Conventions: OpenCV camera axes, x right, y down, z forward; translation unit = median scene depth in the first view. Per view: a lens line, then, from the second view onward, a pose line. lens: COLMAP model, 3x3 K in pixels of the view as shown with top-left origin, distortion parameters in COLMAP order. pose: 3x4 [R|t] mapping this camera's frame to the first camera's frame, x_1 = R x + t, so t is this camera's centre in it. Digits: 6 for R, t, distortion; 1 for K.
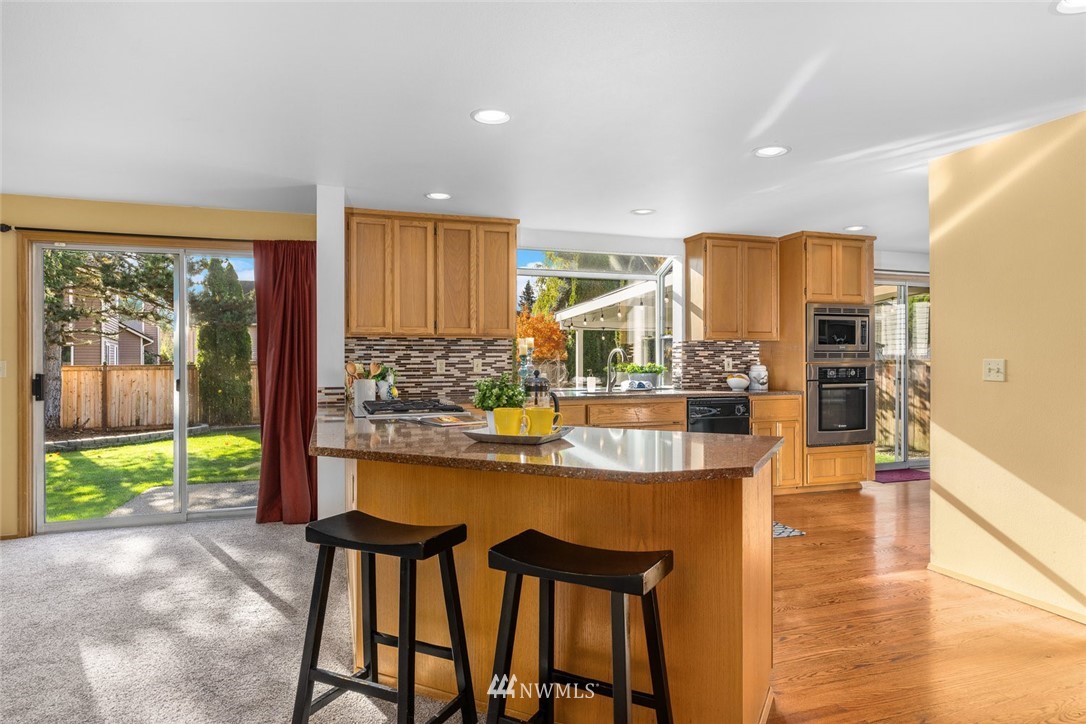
lens RADIAL K [[640.0, 0, 543.0], [0, 640.0, 362.0], [0, 0, 1]] dist [0.003603, 0.001567]
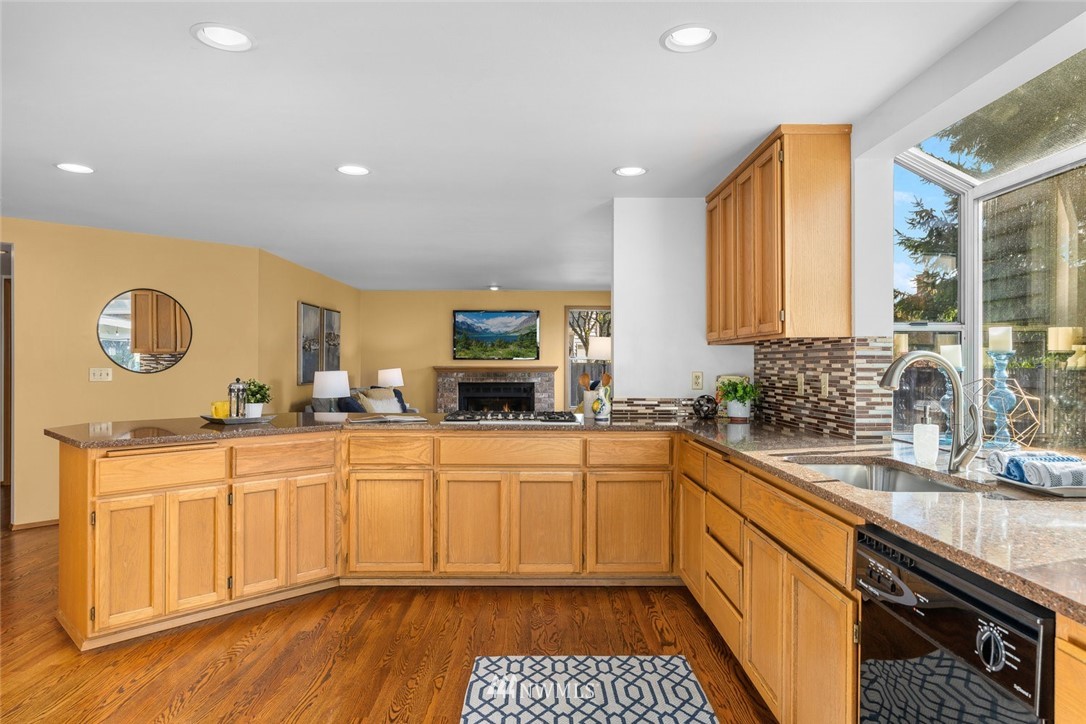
lens RADIAL K [[626.9, 0, 543.0], [0, 626.9, 362.0], [0, 0, 1]] dist [0.003469, 0.002789]
pose [[-0.294265, -0.002732, -0.955720, 0.171891], [-0.006098, 0.999981, -0.000981, -0.003922], [0.955704, 0.005539, -0.294276, 0.300261]]
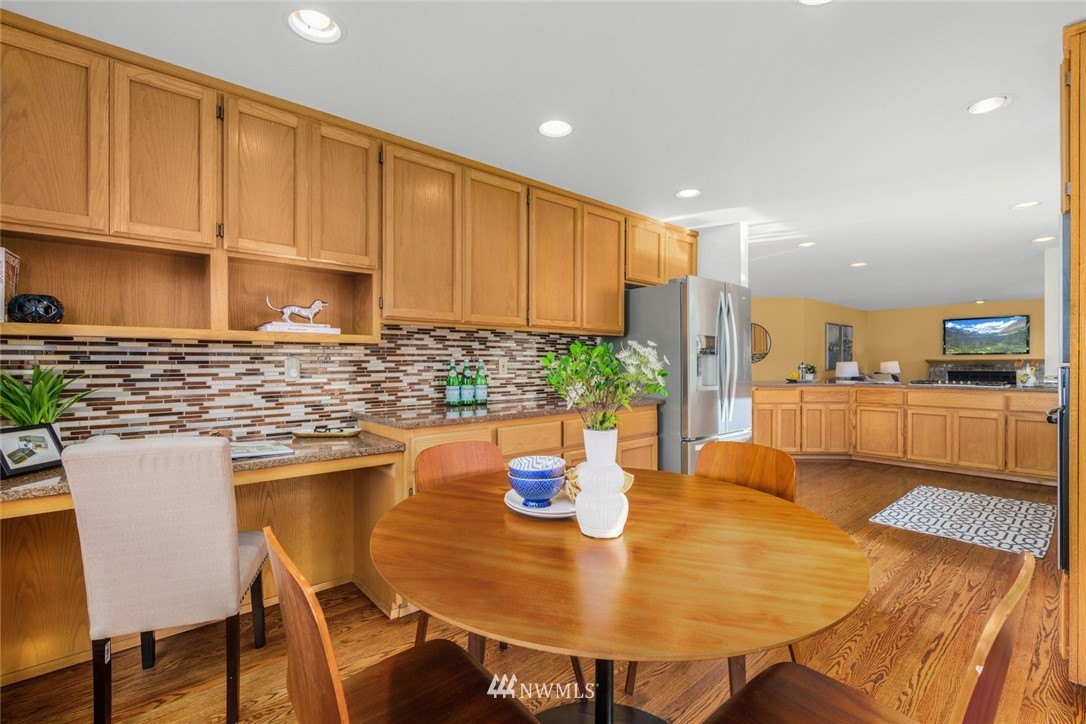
lens RADIAL K [[487.3, 0, 543.0], [0, 487.3, 362.0], [0, 0, 1]] dist [-0.000629, 0.000457]
pose [[-0.925365, 0.000861, -0.379077, 0.383708], [0.000409, 0.999999, 0.001273, 0.002693], [0.379077, 0.001023, -0.925364, 0.453078]]
